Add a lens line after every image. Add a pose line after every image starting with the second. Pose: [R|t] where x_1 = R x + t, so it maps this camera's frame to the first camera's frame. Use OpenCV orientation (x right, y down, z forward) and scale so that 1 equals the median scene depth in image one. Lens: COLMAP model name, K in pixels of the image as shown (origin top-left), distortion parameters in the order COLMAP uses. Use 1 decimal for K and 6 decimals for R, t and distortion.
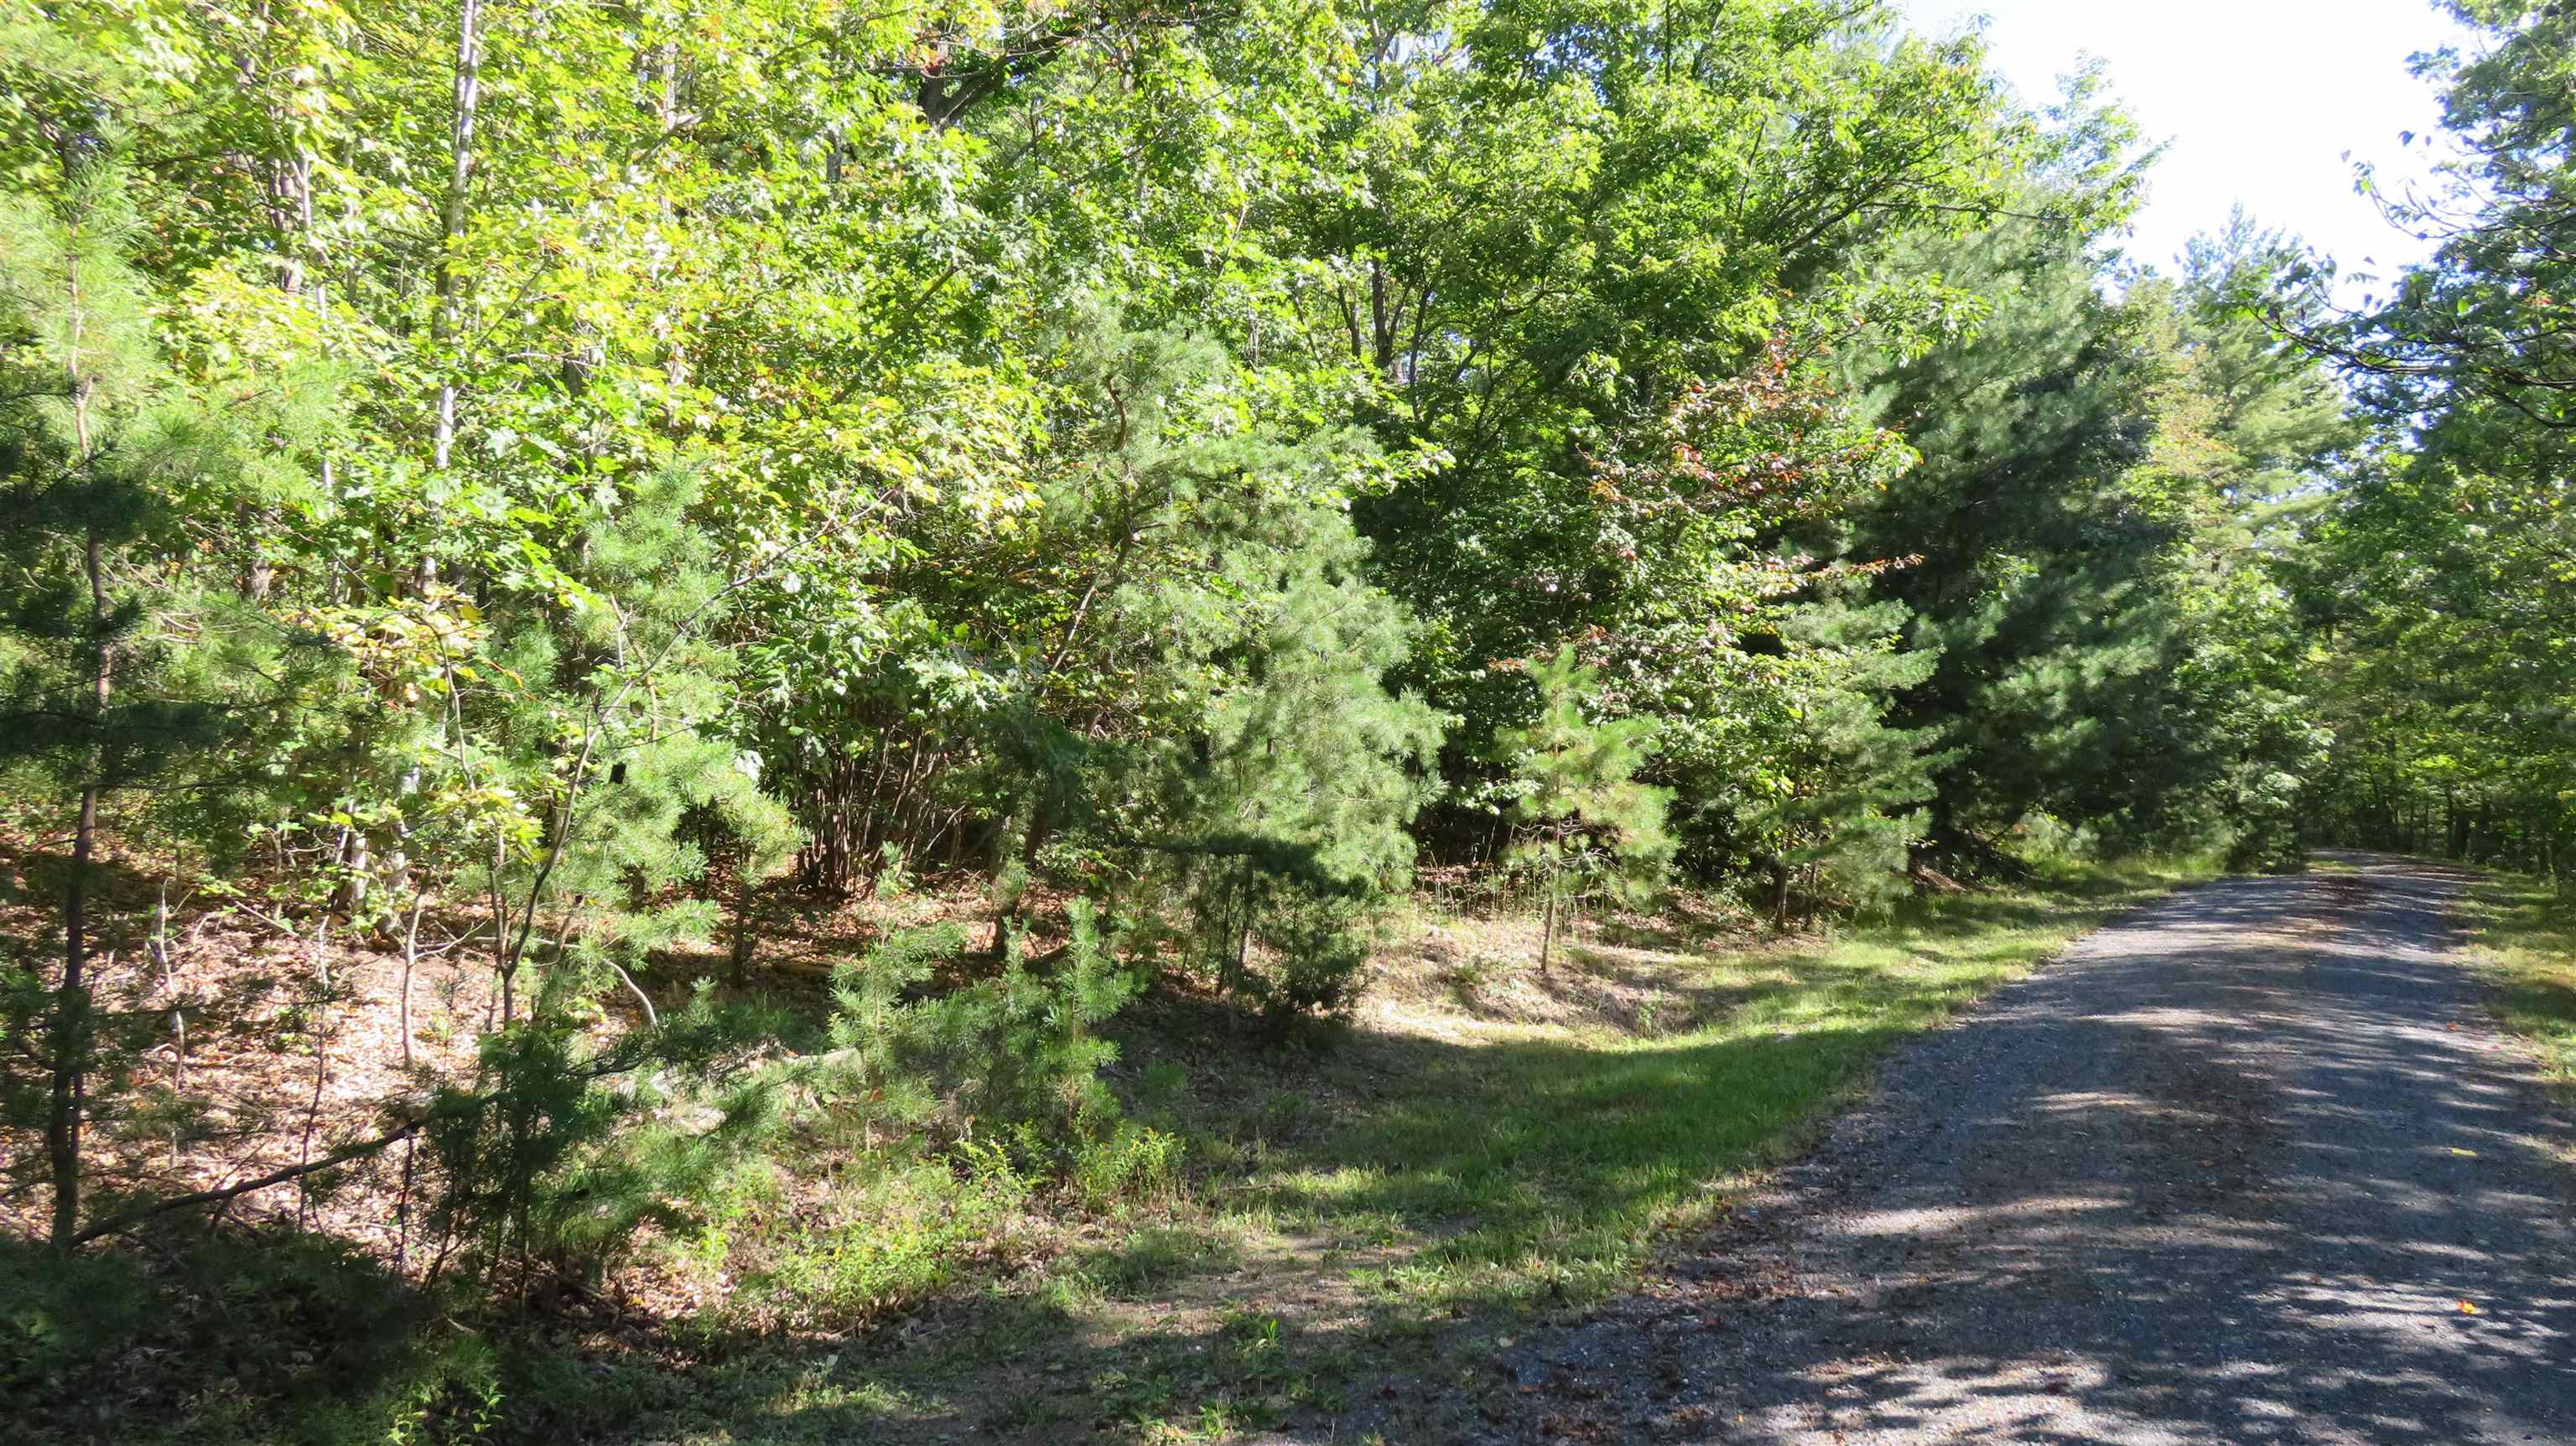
lens RADIAL K [[1991.8, 0, 1283.9], [0, 1991.8, 731.2], [0, 0, 1]] dist [-0.000783, -0.001321]
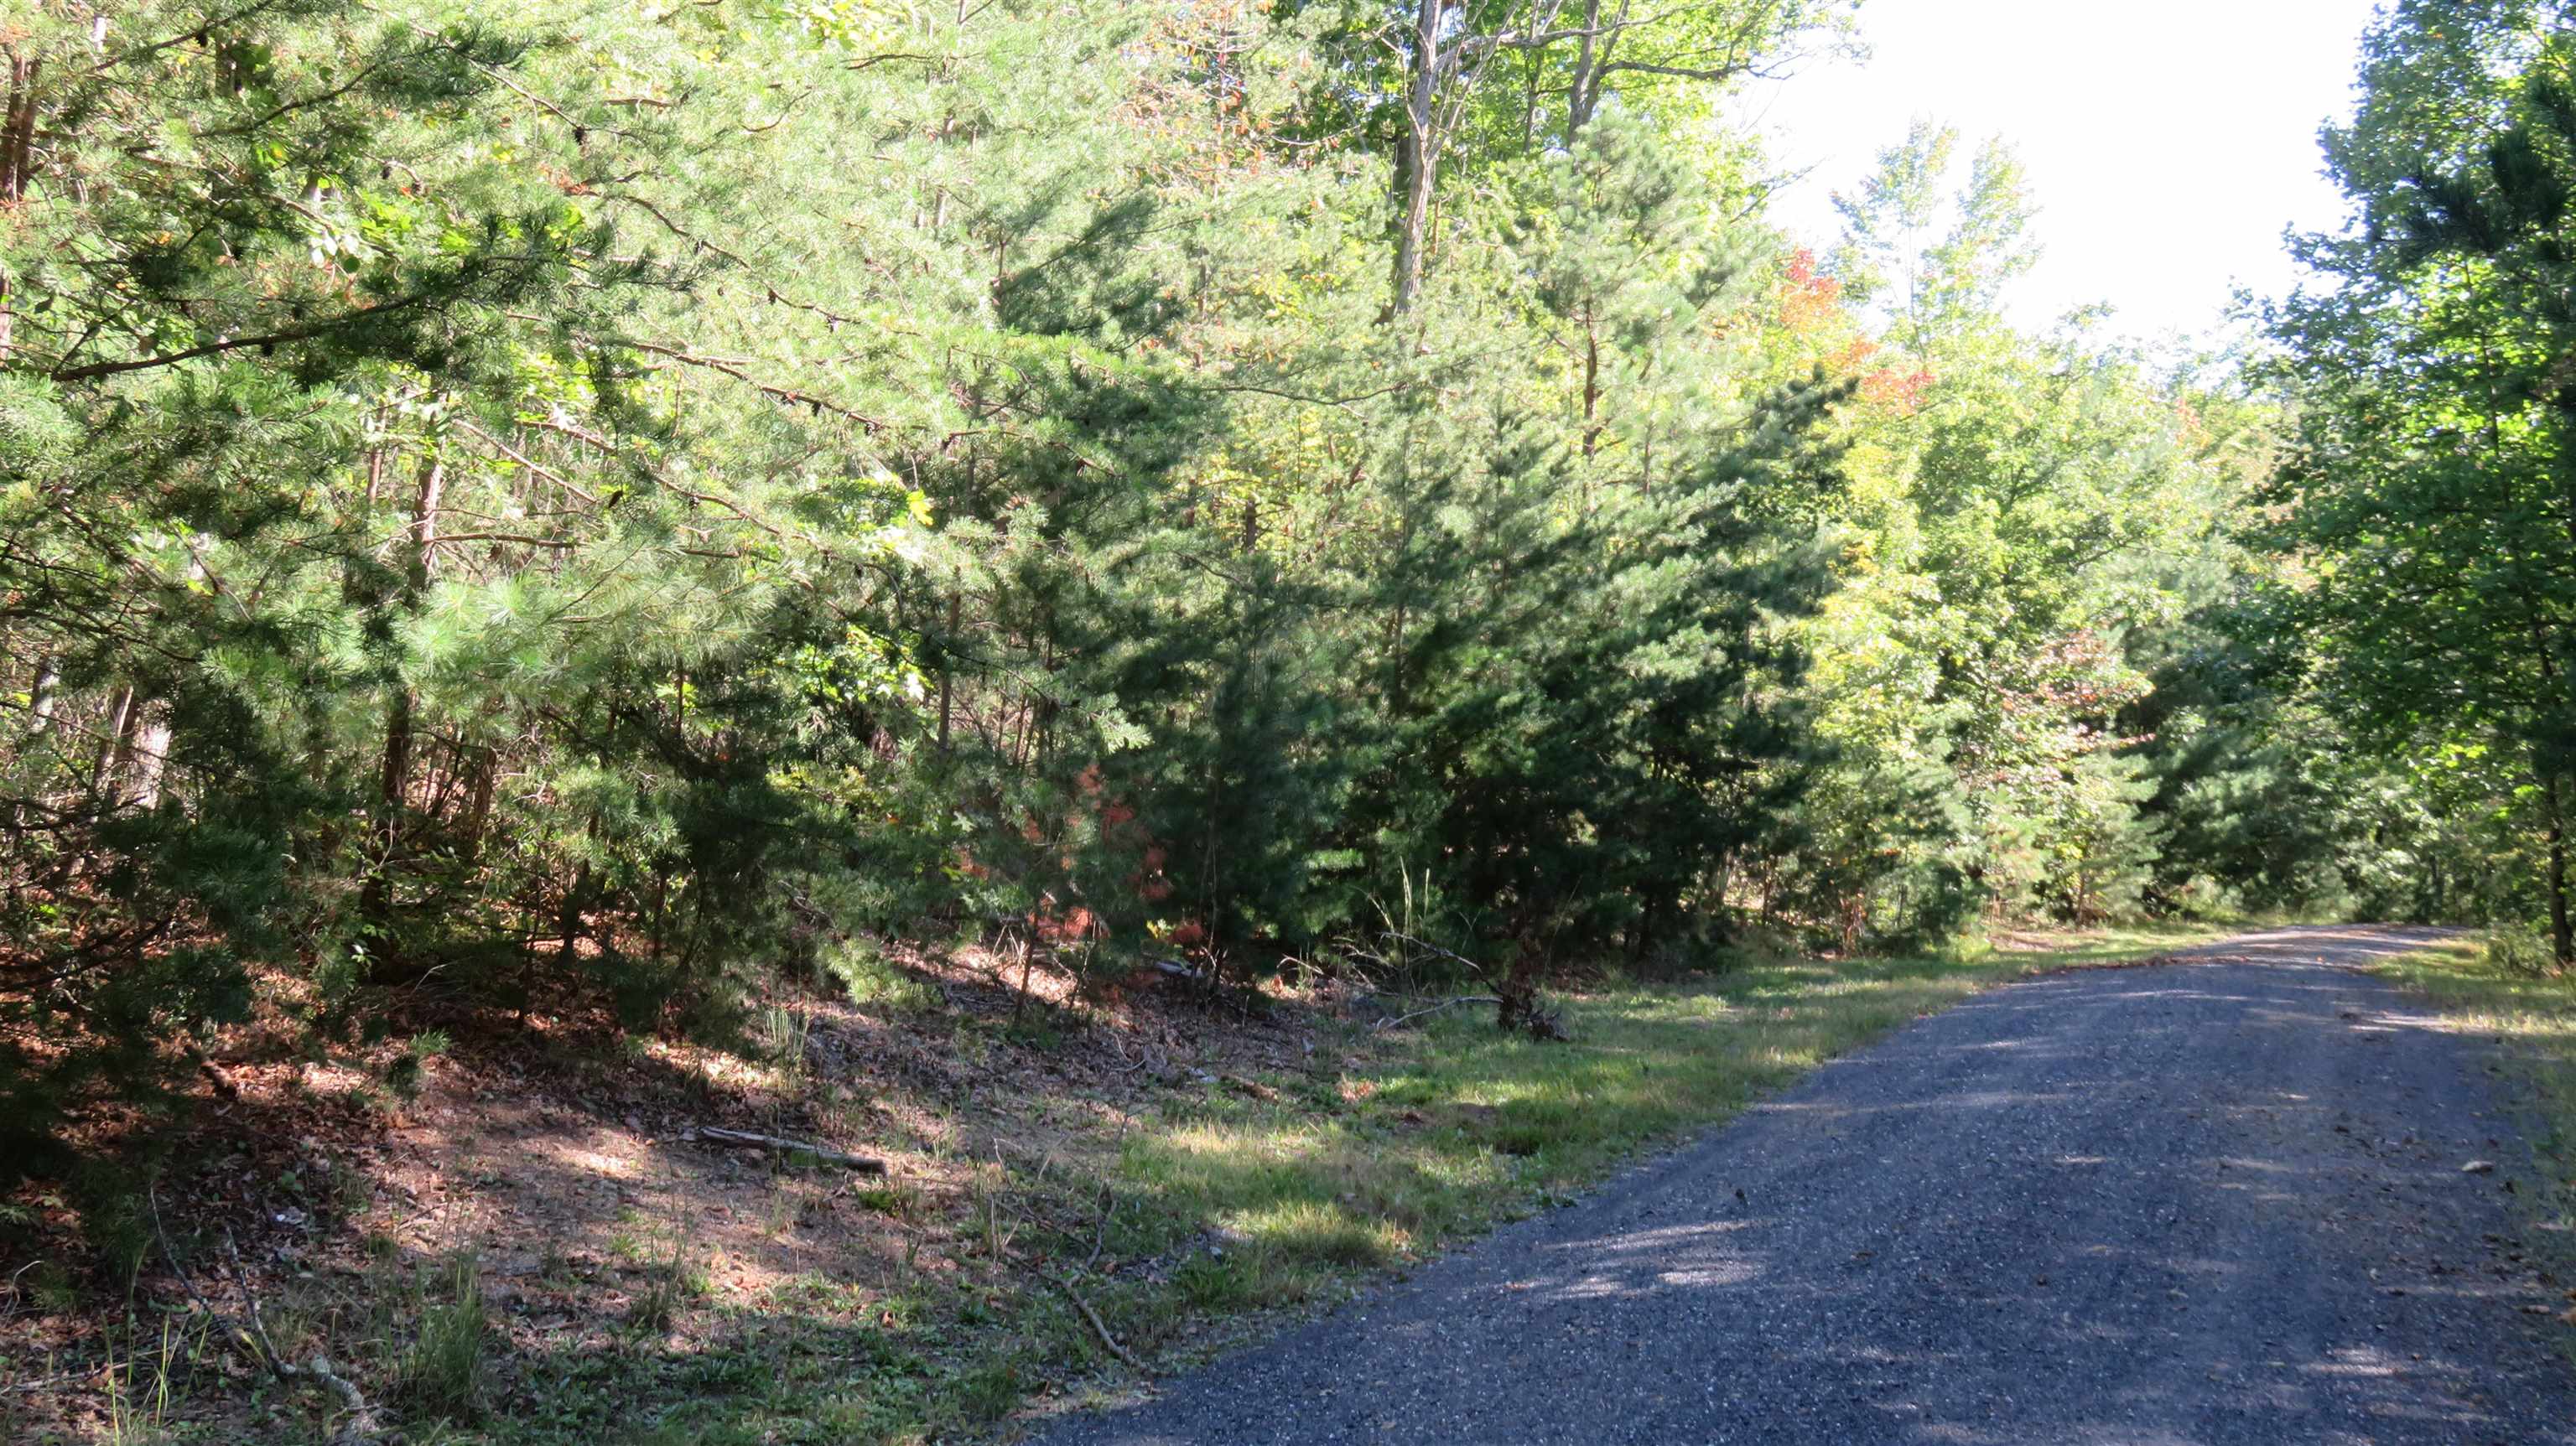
lens RADIAL K [[3294.3, 0, 1289.4], [0, 3294.3, 720.9], [0, 0, 1]] dist [-0.002989, 0.000000]
pose [[0.994537, -0.001137, 0.104382, -0.731592], [0.003697, 0.999697, -0.024344, -0.021215], [-0.104323, 0.024597, 0.994239, -1.810716]]
